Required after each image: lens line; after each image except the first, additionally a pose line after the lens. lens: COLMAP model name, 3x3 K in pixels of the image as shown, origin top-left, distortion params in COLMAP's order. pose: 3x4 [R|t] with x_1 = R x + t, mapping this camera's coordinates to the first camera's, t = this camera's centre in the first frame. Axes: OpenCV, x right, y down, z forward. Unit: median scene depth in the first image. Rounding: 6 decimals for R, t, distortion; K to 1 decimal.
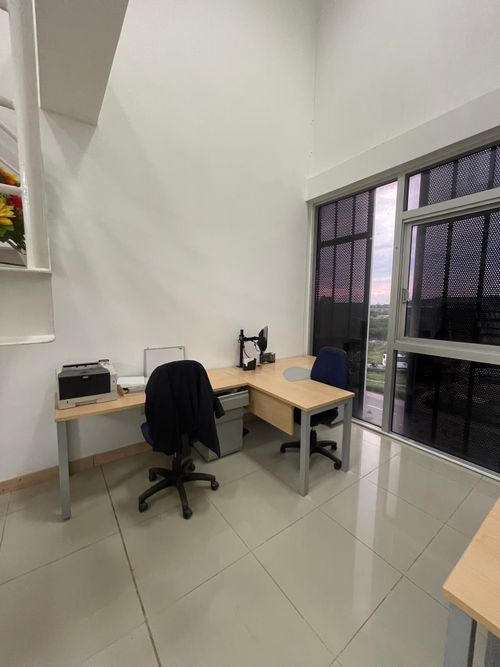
lens RADIAL K [[268.8, 0, 248.2], [0, 268.8, 331.1], [0, 0, 1]] dist [-0.001789, -0.000136]
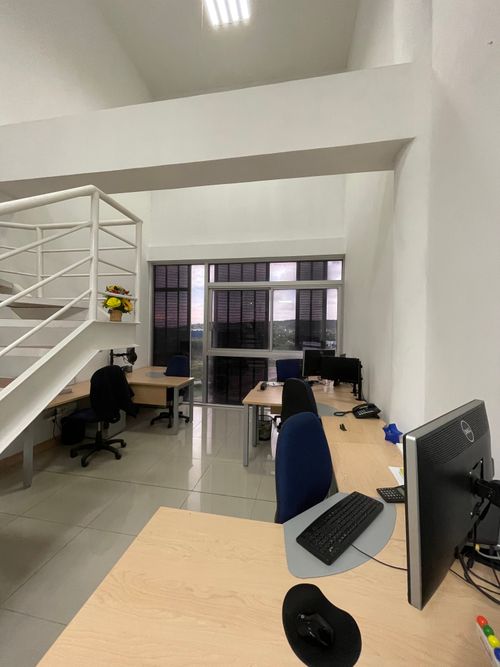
lens RADIAL K [[268.8, 0, 248.2], [0, 268.8, 331.1], [0, 0, 1]] dist [-0.001789, -0.000136]
pose [[0.729678, -0.003633, 0.683781, -0.499713], [0.062654, 0.996134, -0.061567, 0.035179], [-0.680914, 0.087766, 0.727085, -0.535844]]
